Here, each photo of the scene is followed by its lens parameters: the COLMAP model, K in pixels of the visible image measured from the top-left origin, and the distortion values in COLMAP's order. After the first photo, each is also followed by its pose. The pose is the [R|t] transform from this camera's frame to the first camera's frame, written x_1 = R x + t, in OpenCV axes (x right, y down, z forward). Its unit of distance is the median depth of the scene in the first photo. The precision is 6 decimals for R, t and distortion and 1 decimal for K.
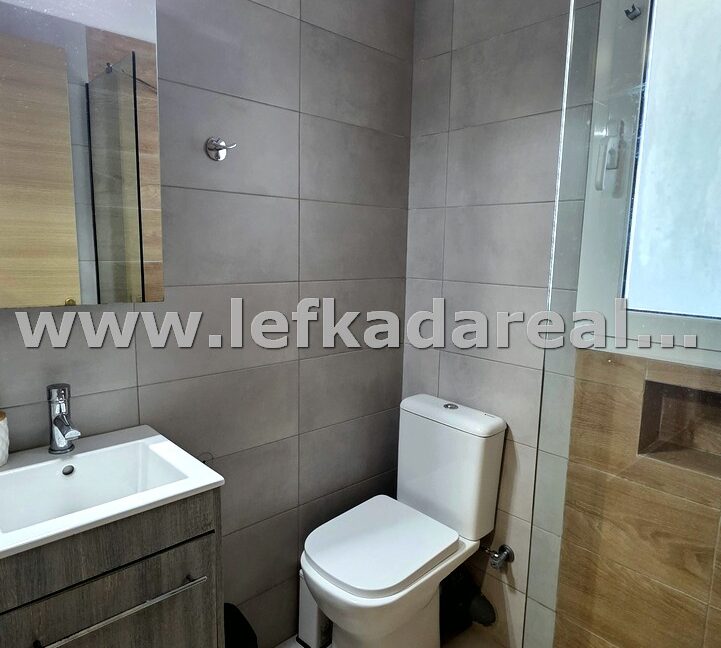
lens RADIAL K [[507.6, 0, 360.5], [0, 507.6, 324.0], [0, 0, 1]] dist [0.025594, 0.001947]
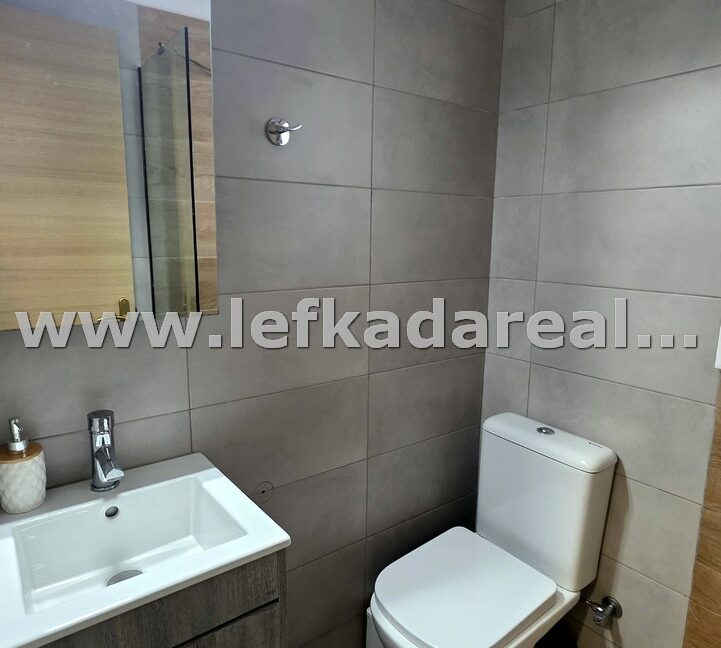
lens RADIAL K [[507.6, 0, 360.5], [0, 507.6, 324.0], [0, 0, 1]] dist [0.025594, 0.001947]
pose [[0.995340, 0.007554, -0.096131, -0.049496], [-0.005107, 0.999657, 0.025676, -0.036590], [0.096292, -0.025065, 0.995038, 0.129084]]
